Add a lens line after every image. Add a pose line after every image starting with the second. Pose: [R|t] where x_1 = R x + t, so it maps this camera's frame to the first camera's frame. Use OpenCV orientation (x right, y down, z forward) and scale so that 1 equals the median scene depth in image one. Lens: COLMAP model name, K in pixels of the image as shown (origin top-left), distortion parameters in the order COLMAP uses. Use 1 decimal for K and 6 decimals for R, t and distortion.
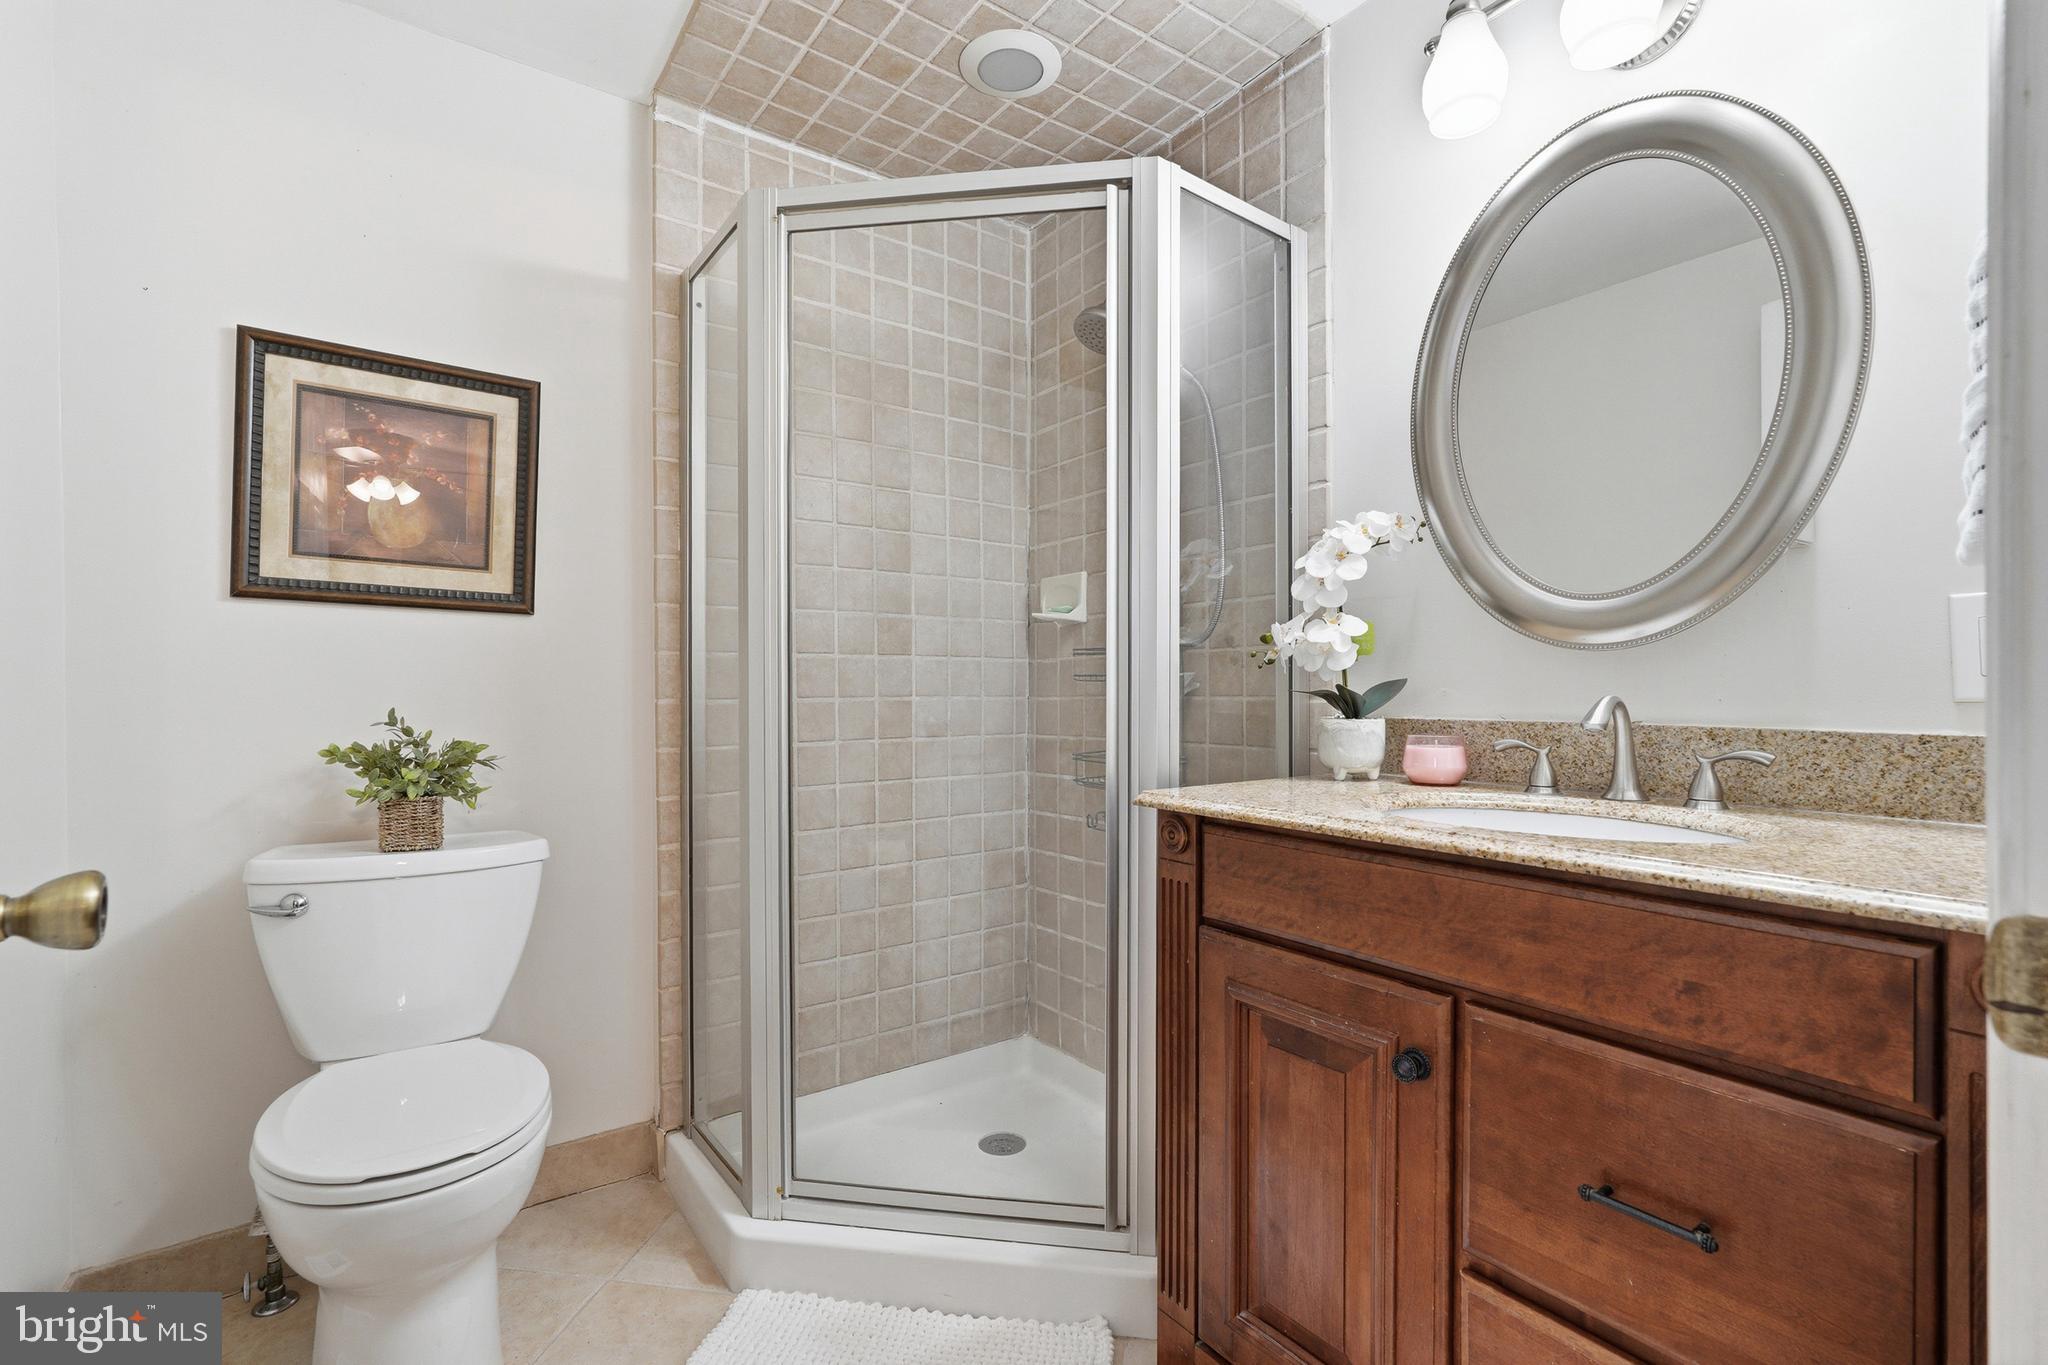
lens RADIAL K [[950.5, 0, 1020.3], [0, 950.5, 671.1], [0, 0, 1]] dist [-0.045890, 0.013823]
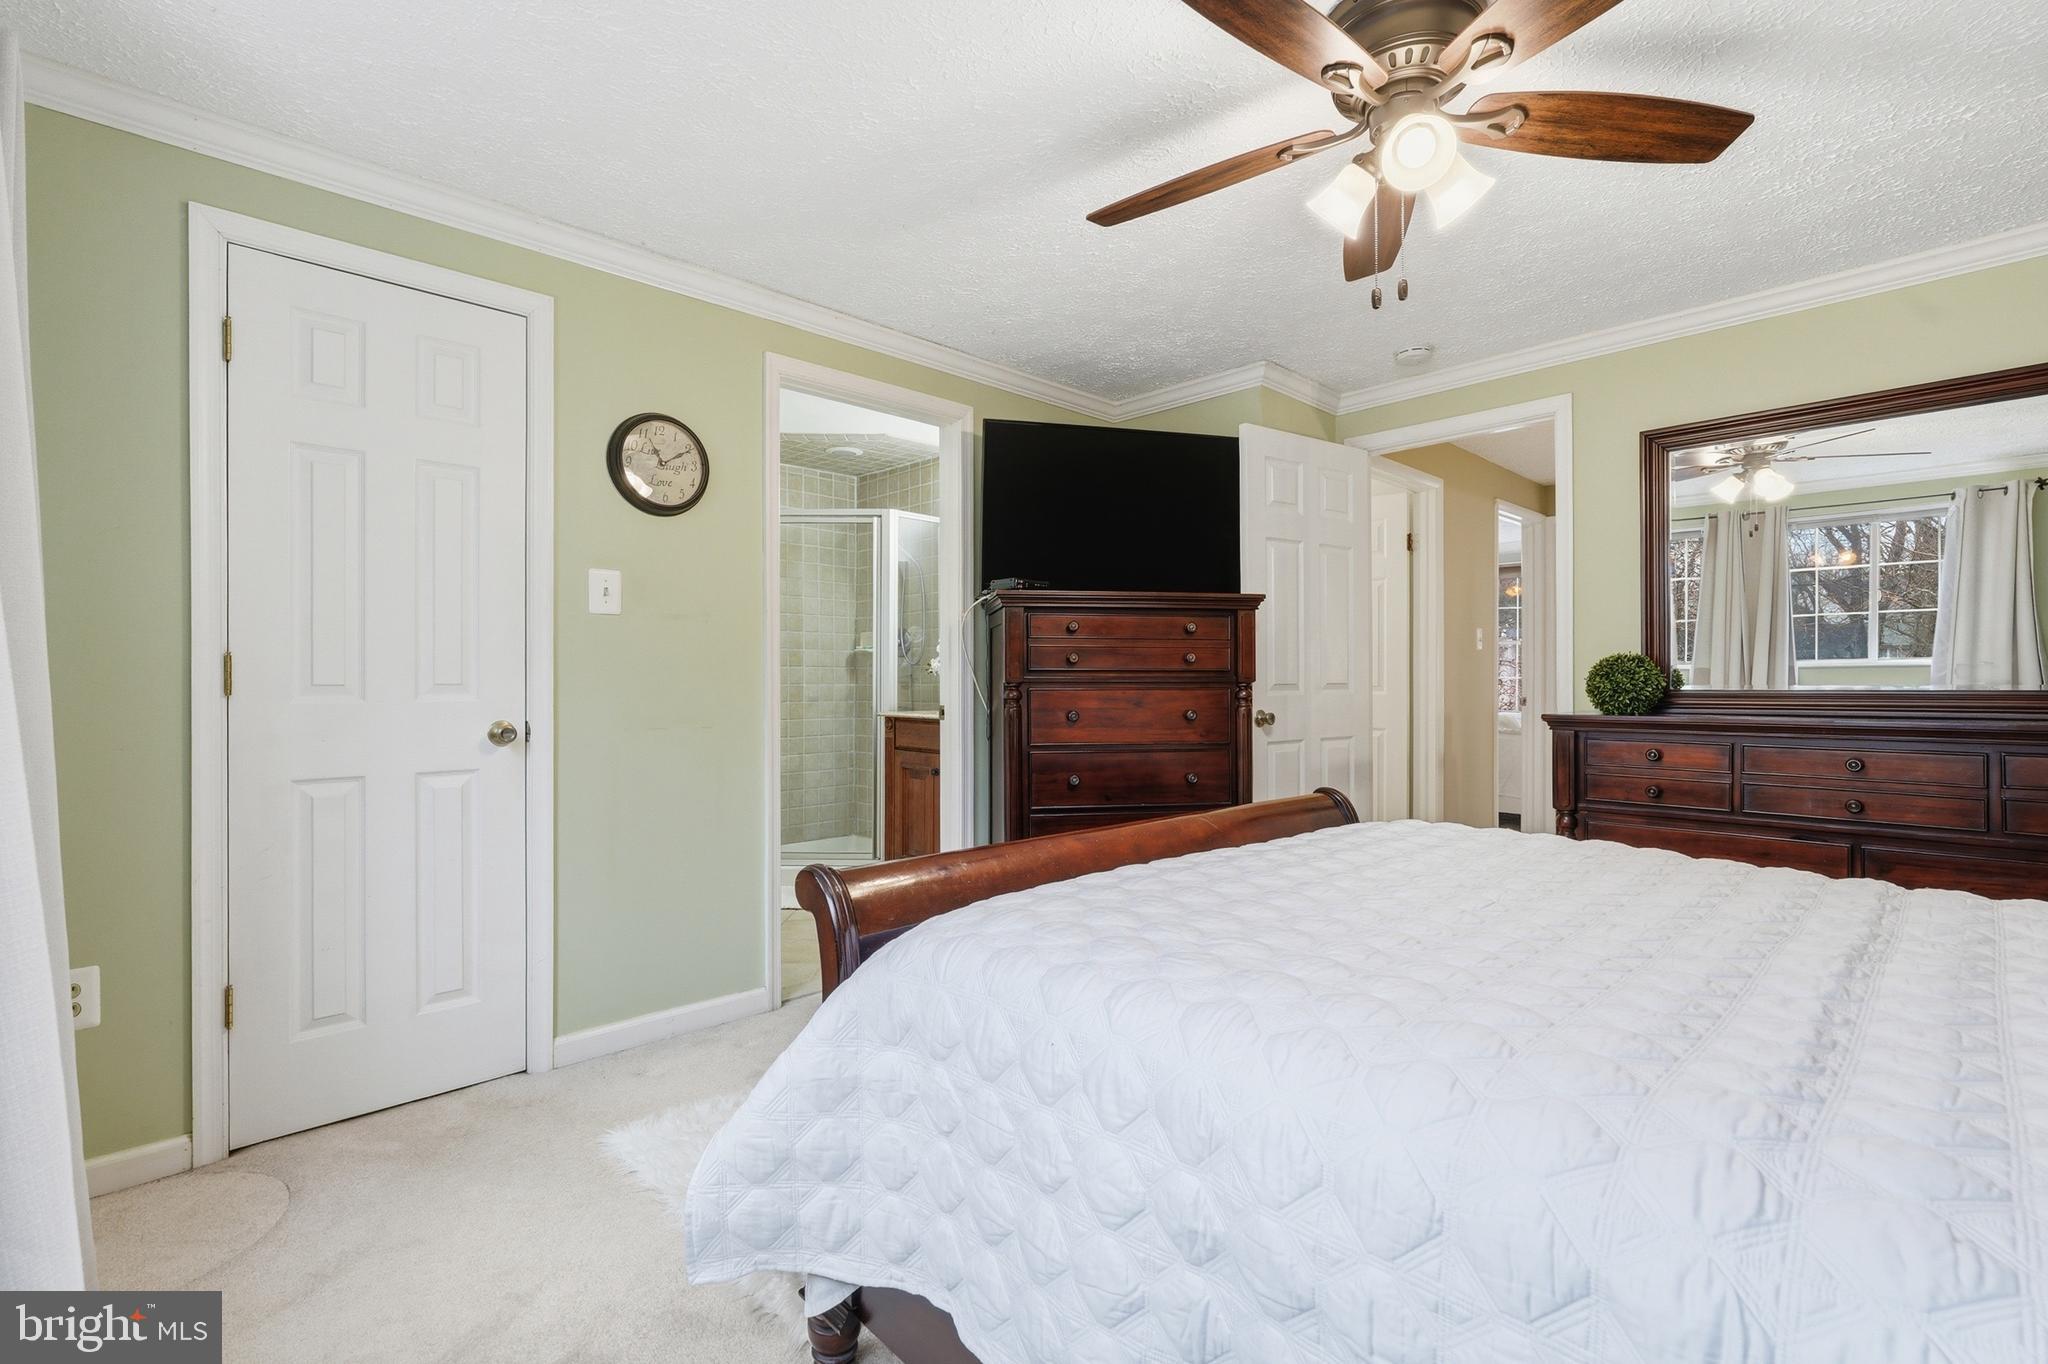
lens RADIAL K [[950.5, 0, 1020.3], [0, 950.5, 670.6], [0, 0, 1]] dist [-0.045890, 0.013823]
pose [[0.990086, 0.003173, 0.140428, 0.124960], [-0.003622, 0.999989, 0.002940, -0.023278], [-0.140417, -0.003420, 0.990087, -1.990942]]
